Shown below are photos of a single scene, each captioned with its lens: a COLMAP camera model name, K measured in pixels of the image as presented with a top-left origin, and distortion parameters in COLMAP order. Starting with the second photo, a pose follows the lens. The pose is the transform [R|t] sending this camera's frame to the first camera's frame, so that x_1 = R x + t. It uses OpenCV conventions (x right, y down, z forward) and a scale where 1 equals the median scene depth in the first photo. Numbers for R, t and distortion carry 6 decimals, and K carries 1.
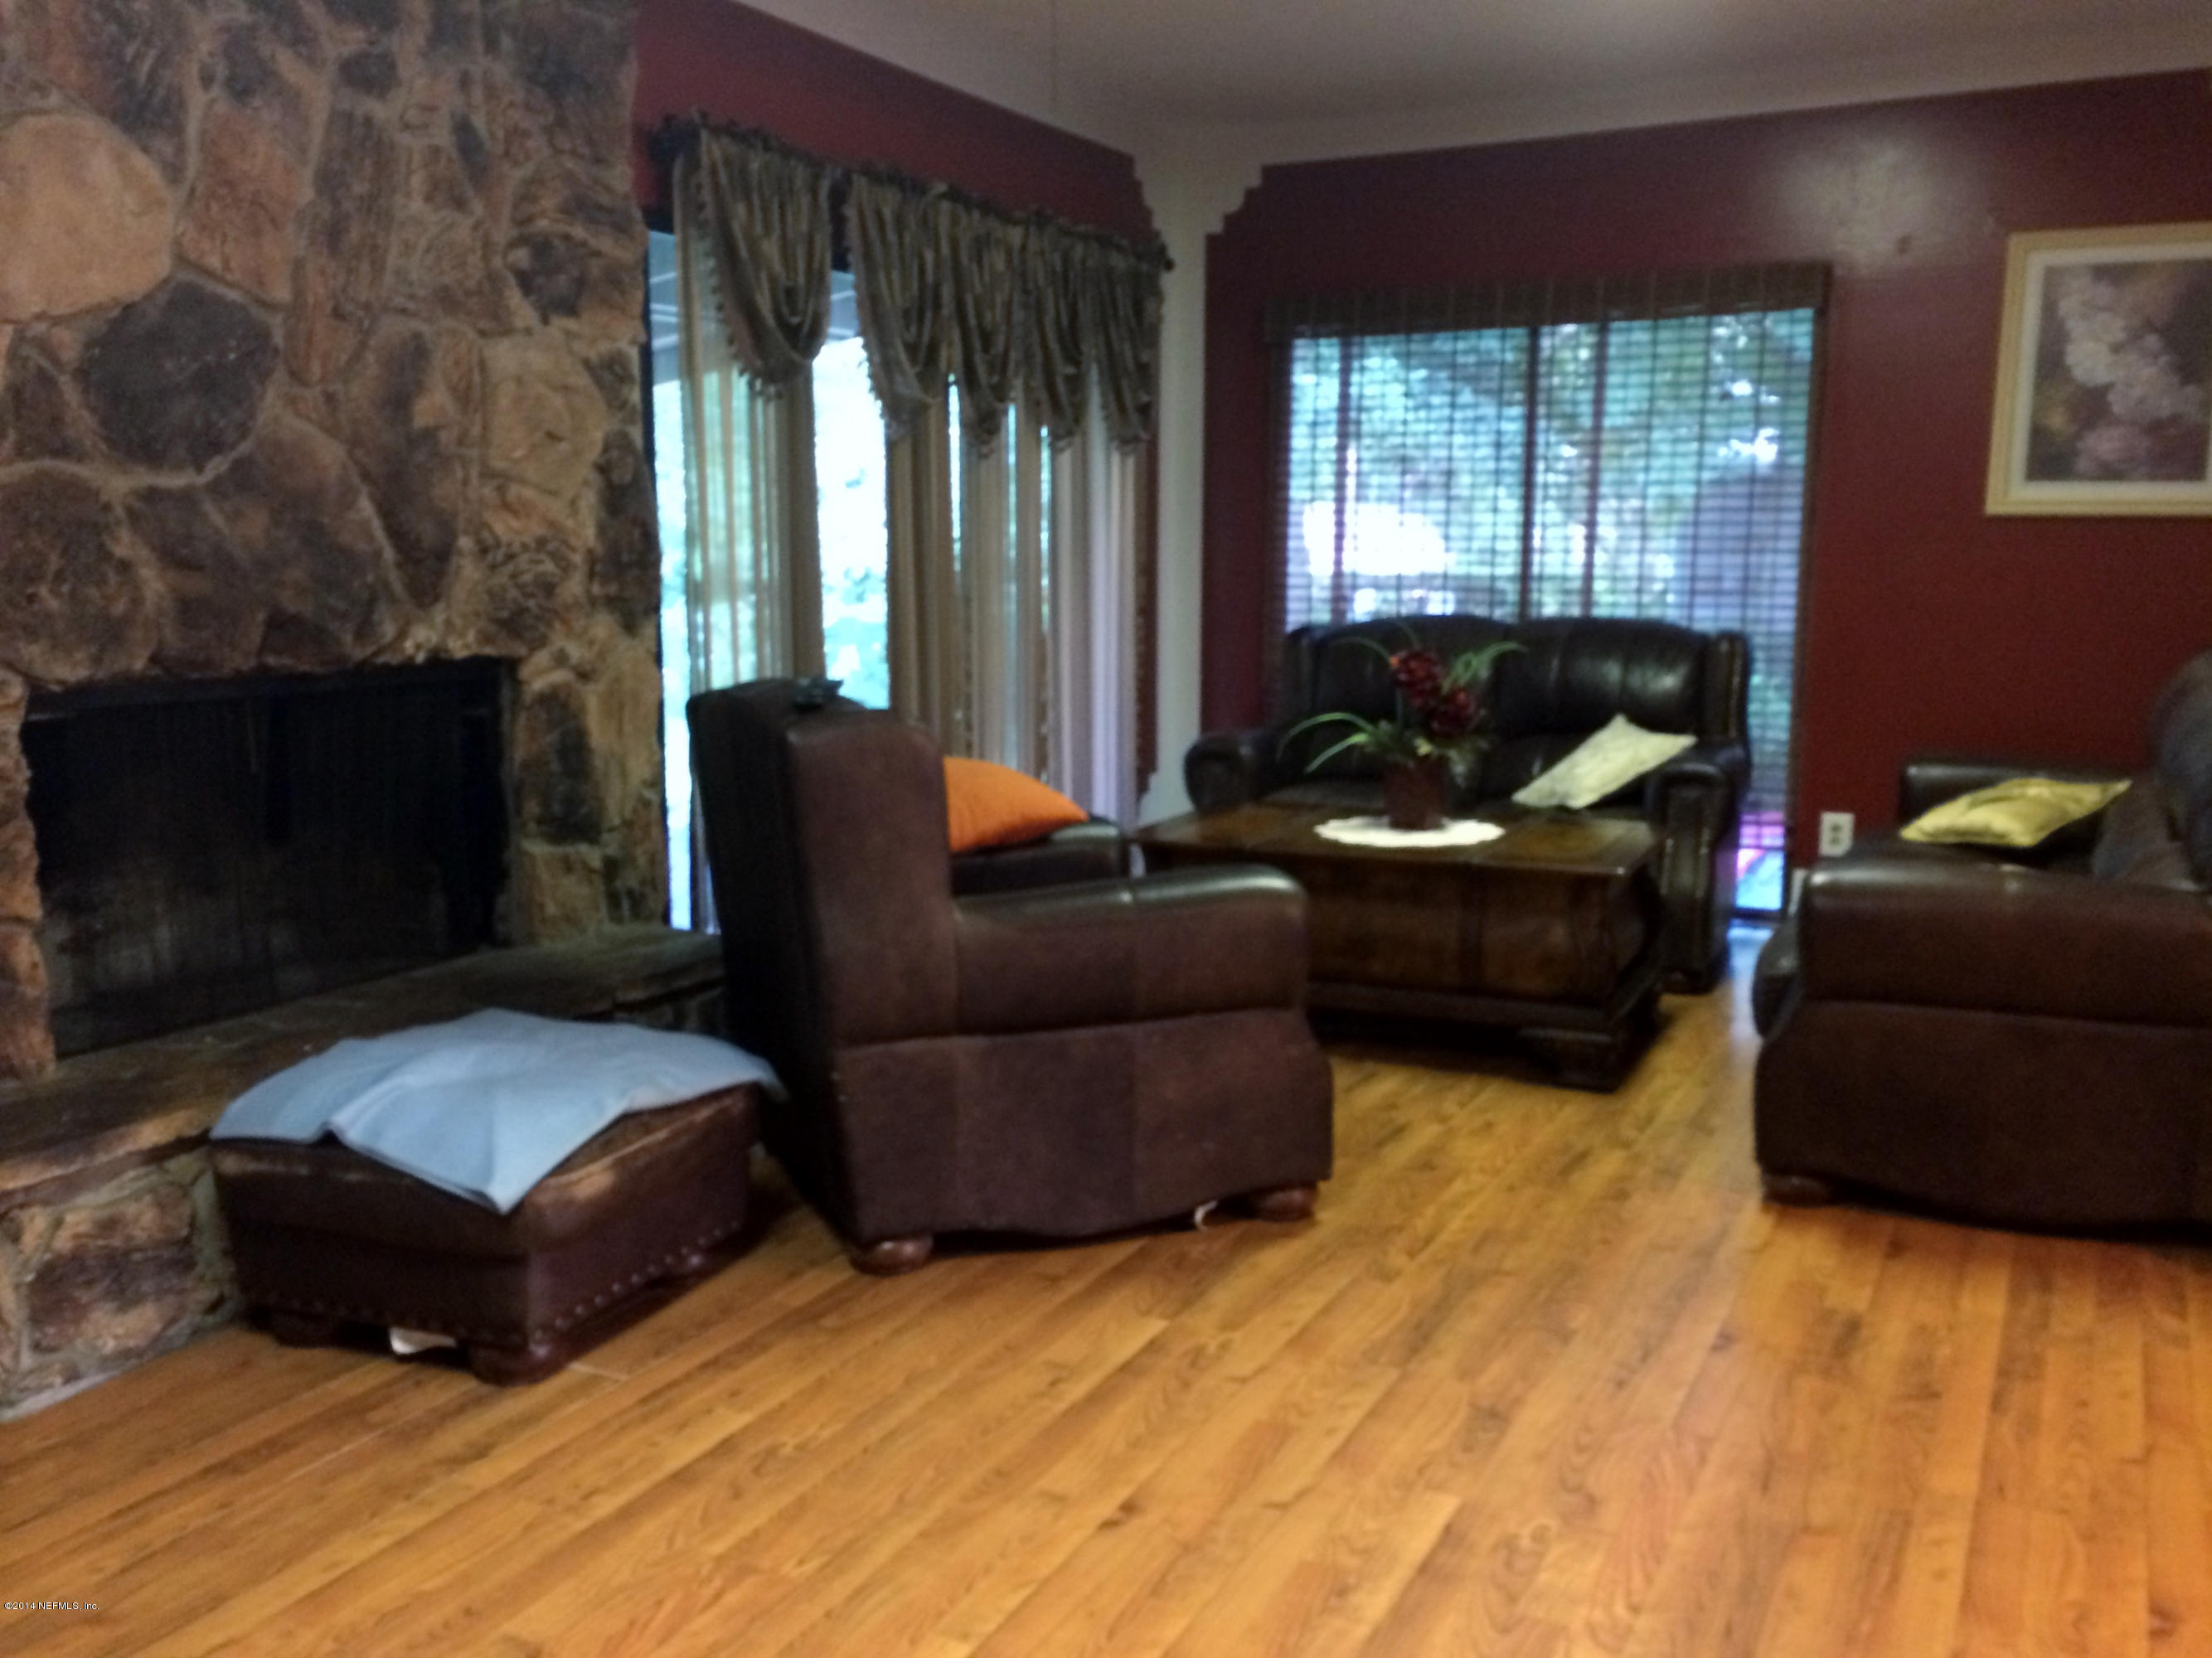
lens RADIAL K [[1898.7, 0, 1106.0], [0, 1898.7, 829.0], [0, 0, 1]] dist [0.091546, -0.110747]
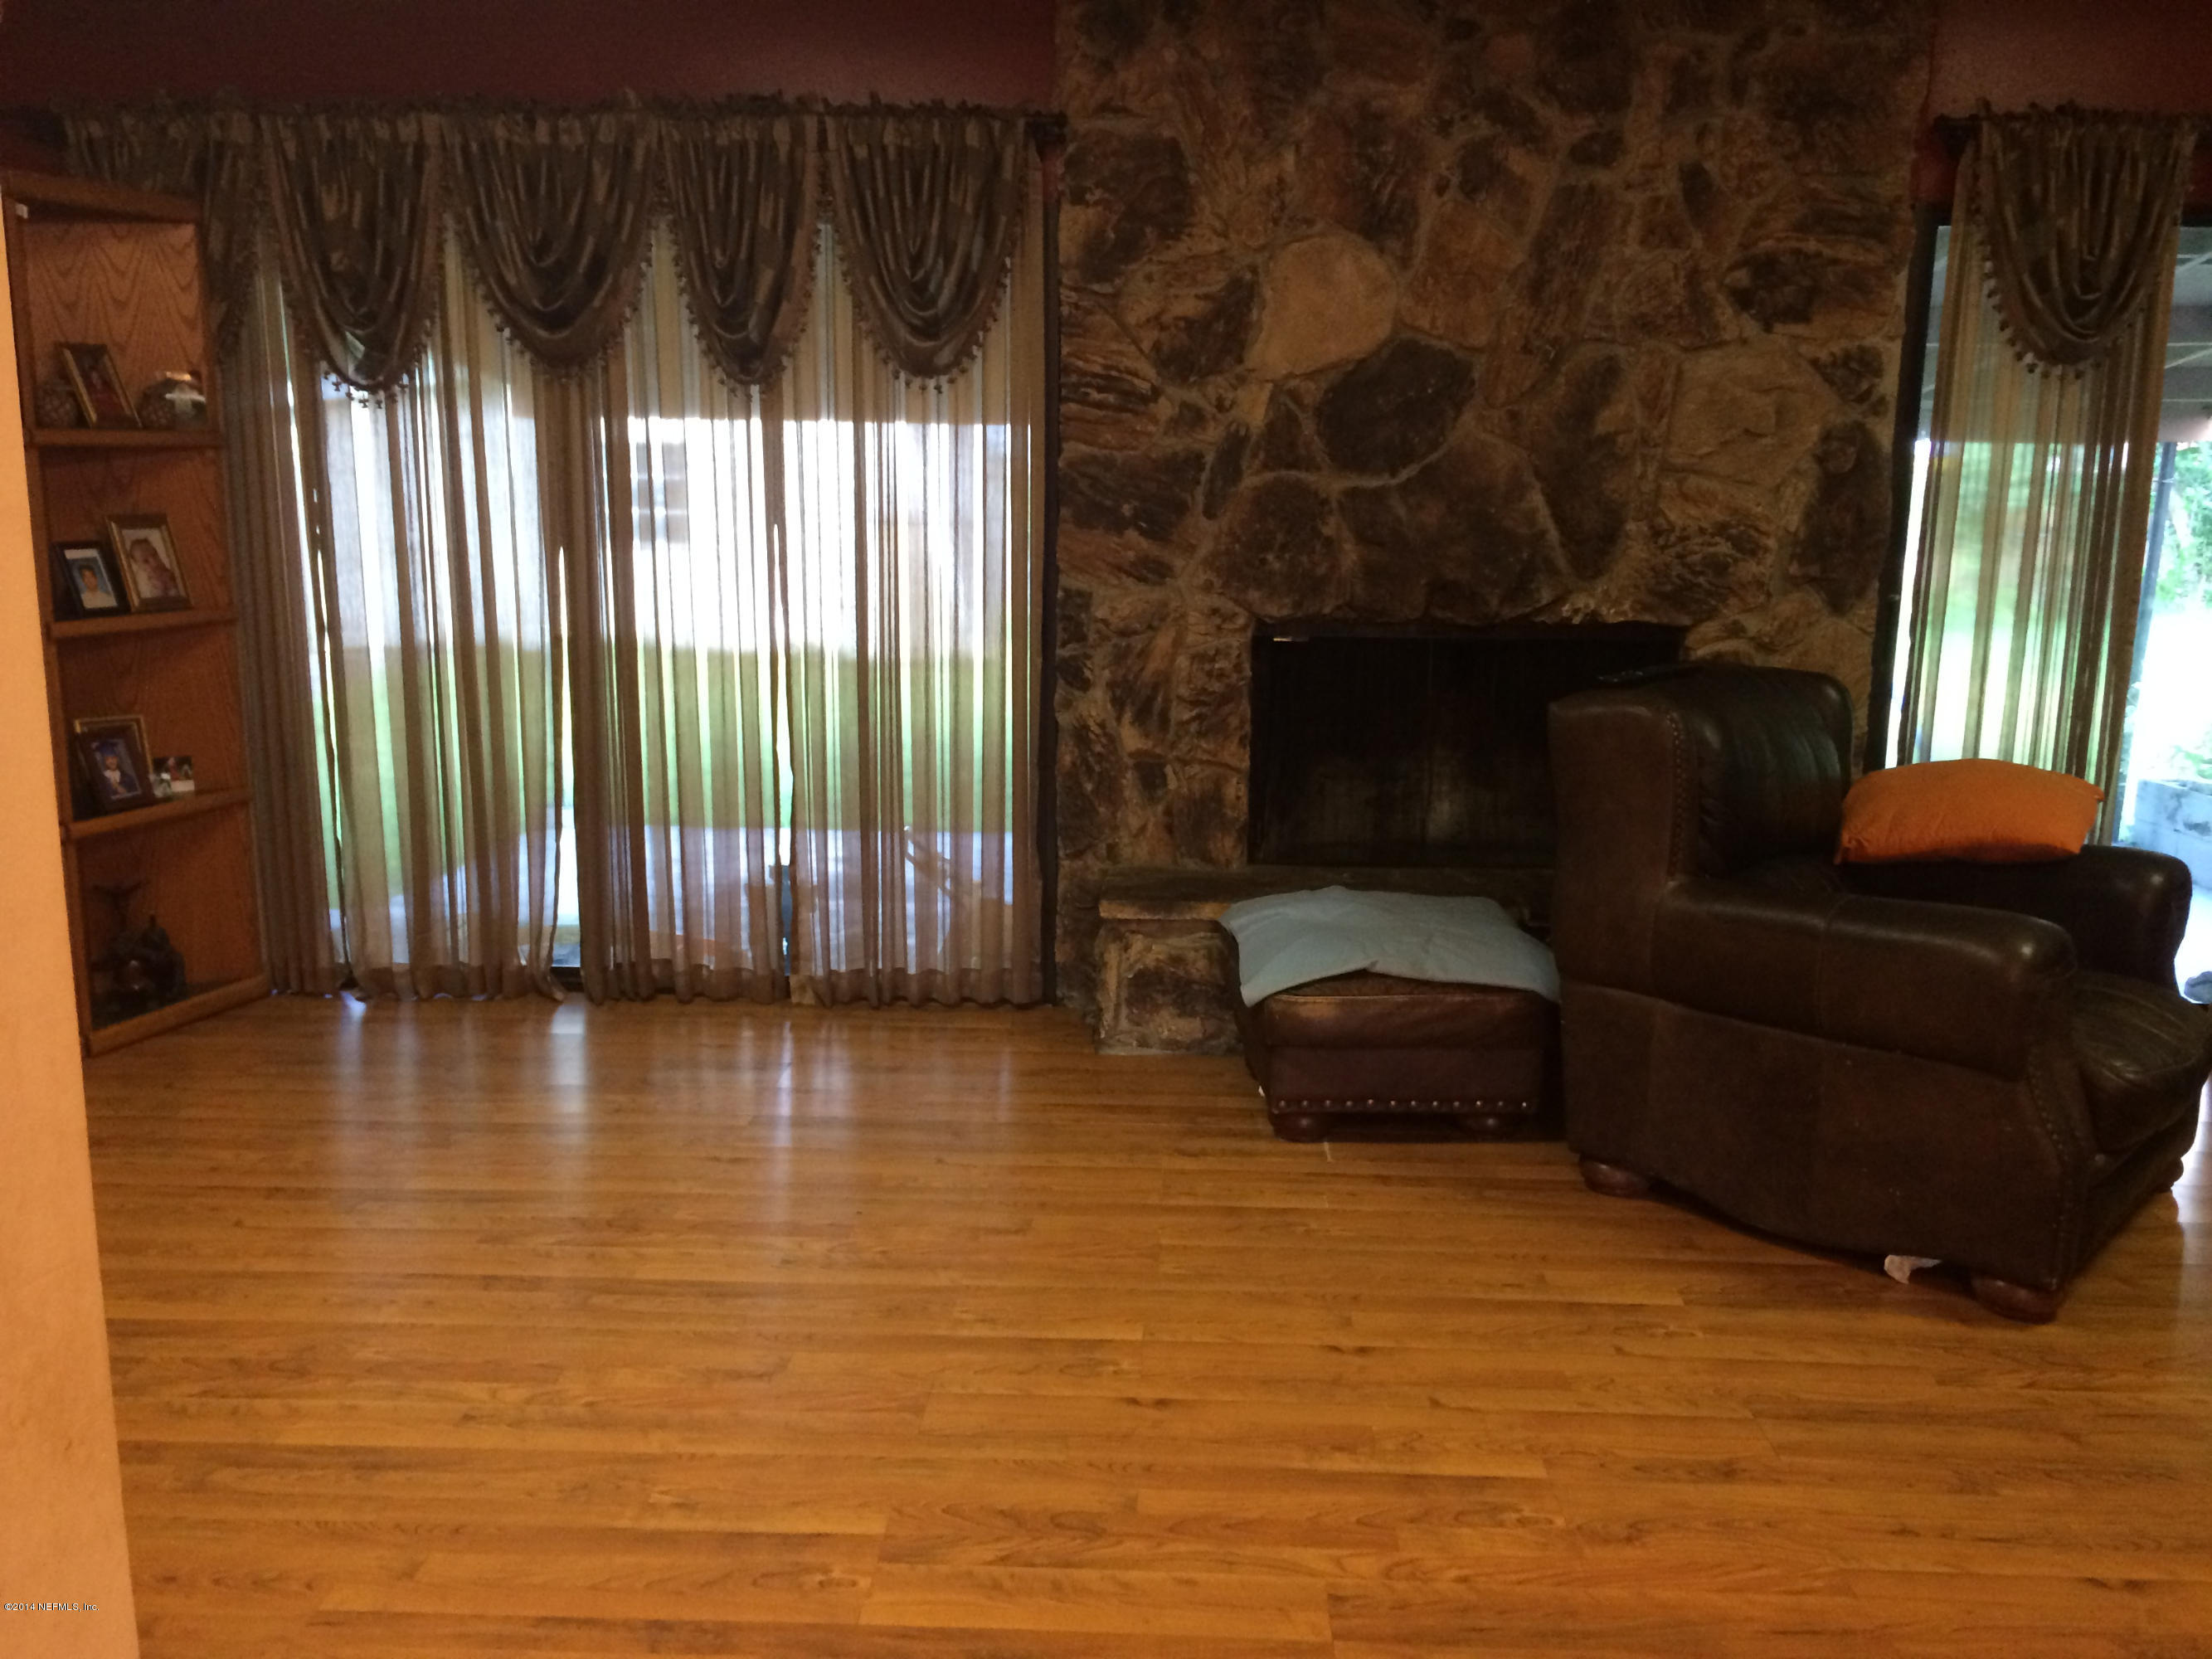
lens RADIAL K [[1937.8, 0, 1106.0], [0, 1937.8, 829.5], [0, 0, 1]] dist [0.074623, -0.095574]
pose [[0.417991, 0.173335, -0.891762, 0.710597], [-0.144257, 0.981838, 0.123227, -0.072565], [0.896925, 0.077135, 0.435404, 0.204513]]
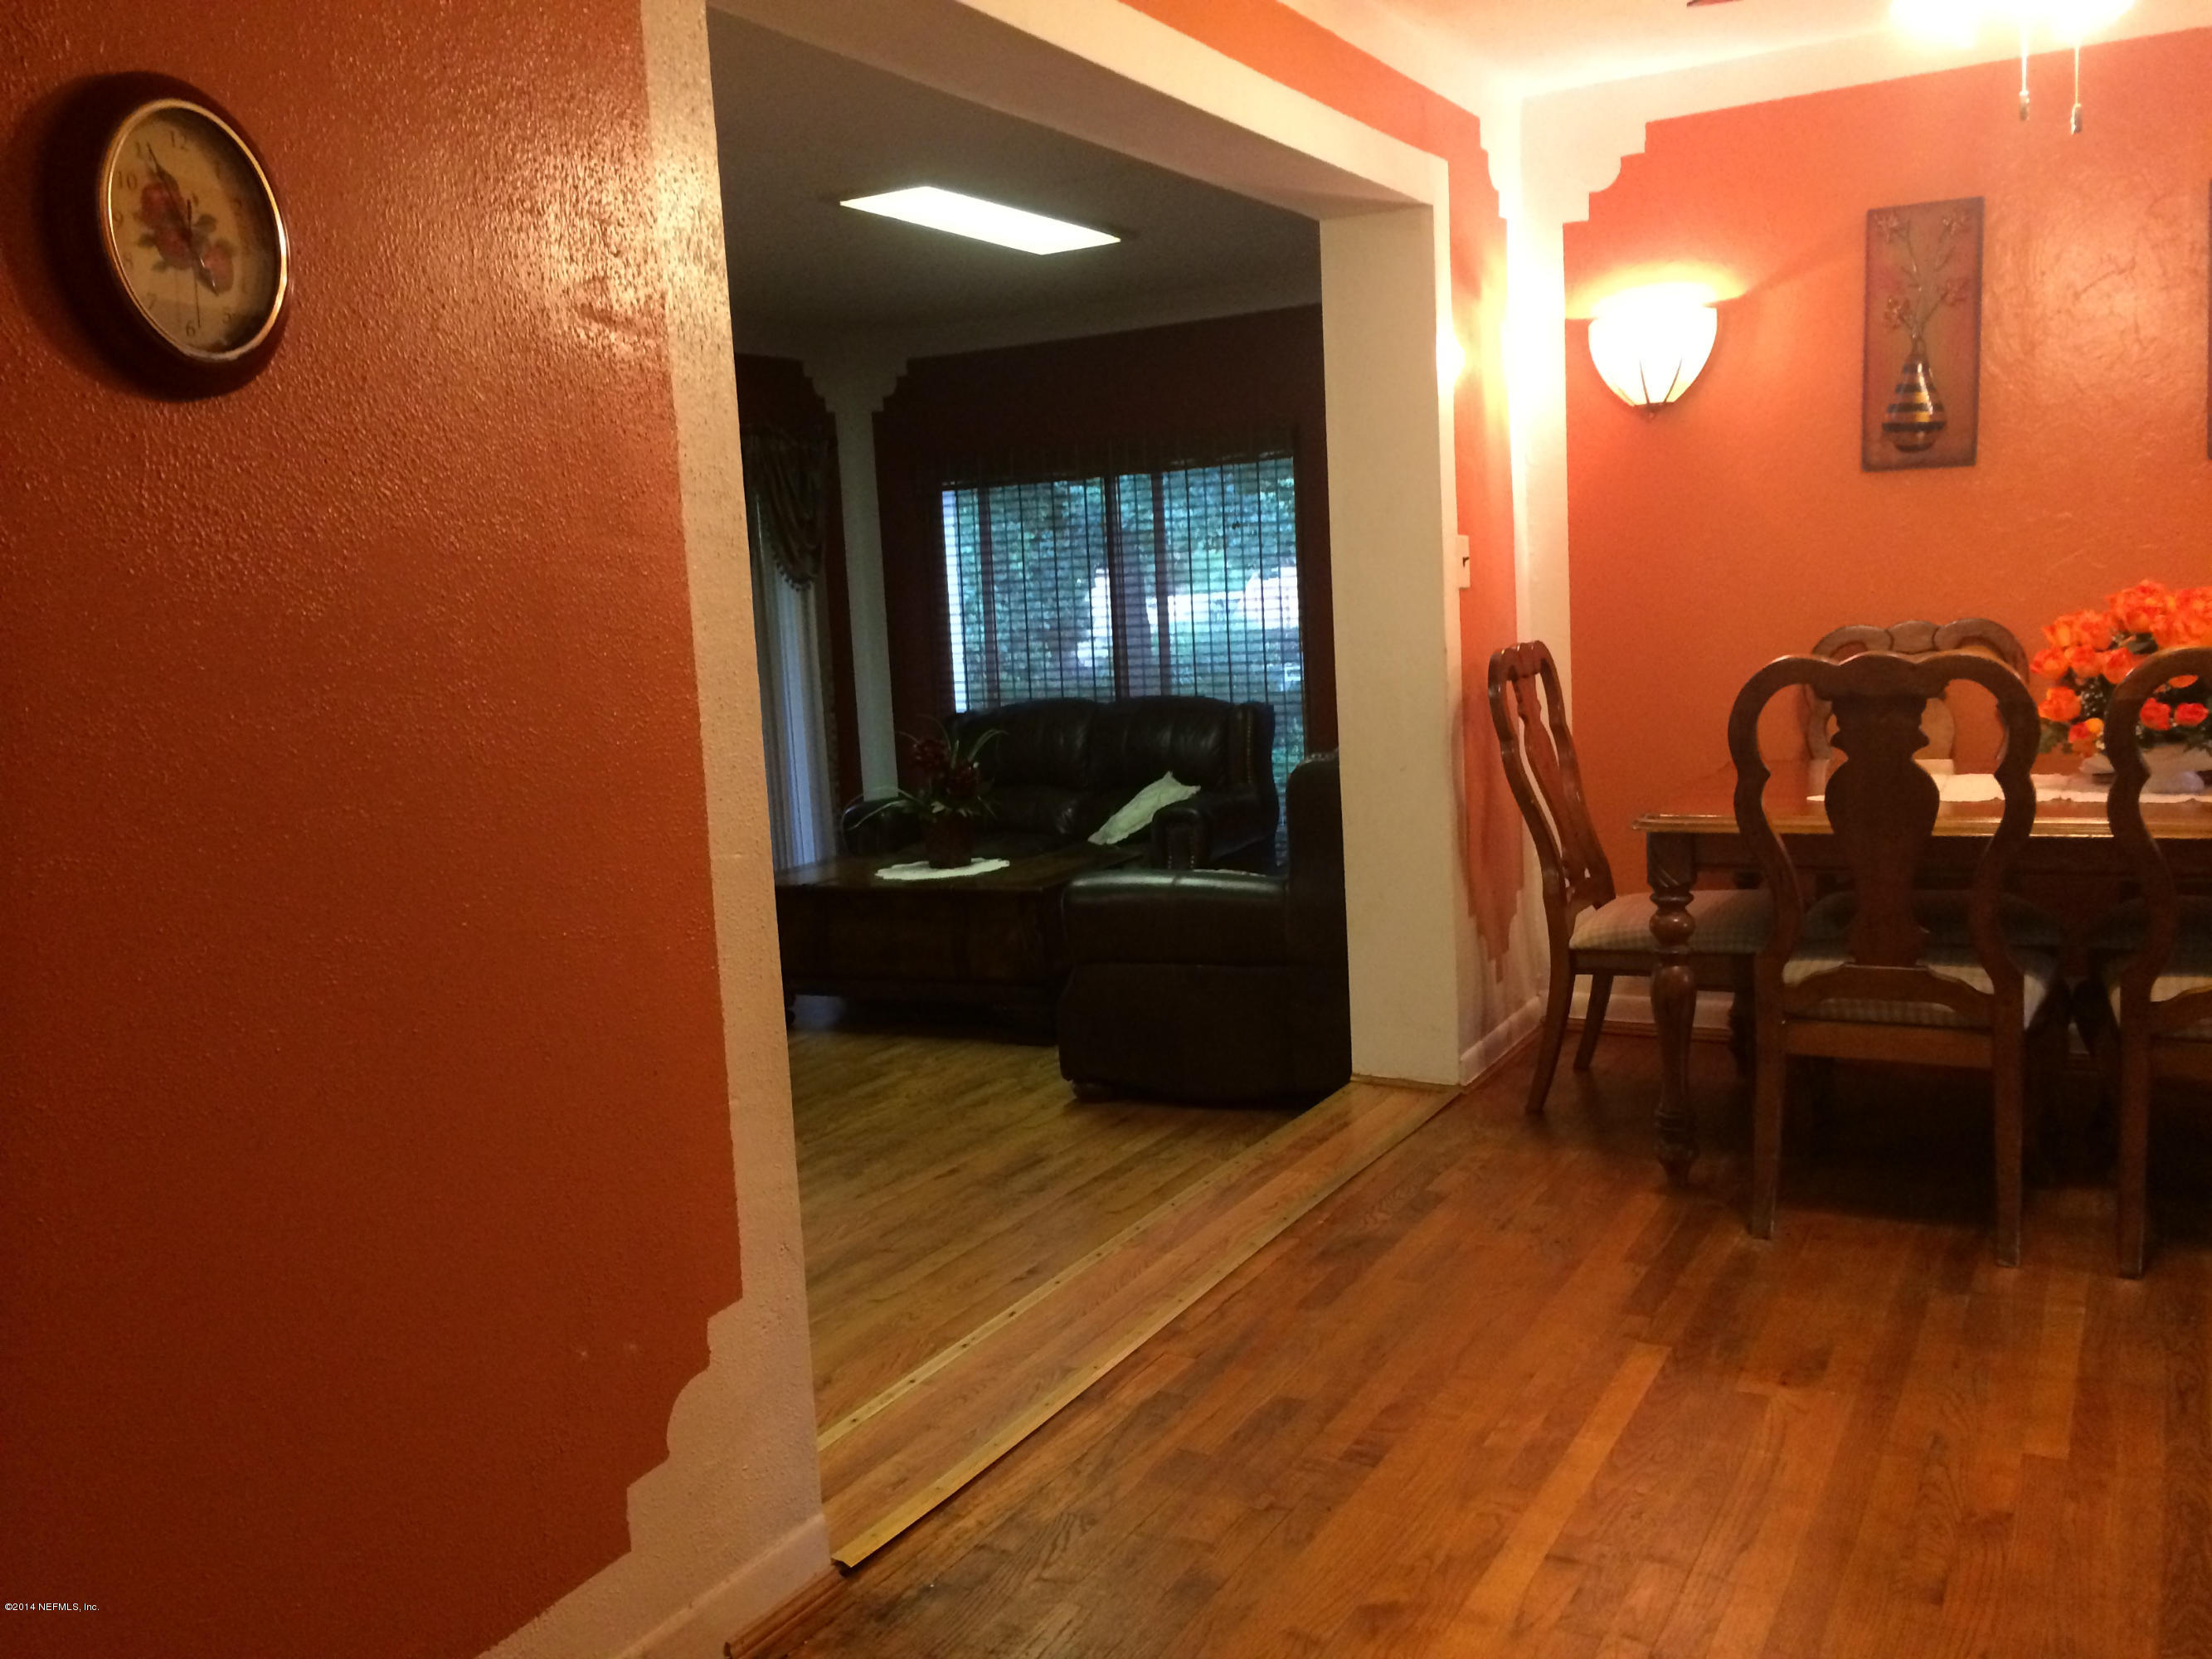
lens RADIAL K [[1937.8, 0, 1106.0], [0, 1937.8, 829.5], [0, 0, 1]] dist [0.074623, -0.095574]
pose [[0.998031, -0.054461, -0.031105, 0.449200], [0.053526, 0.998111, -0.030160, 0.029584], [0.032689, 0.028436, 0.999061, -0.551104]]
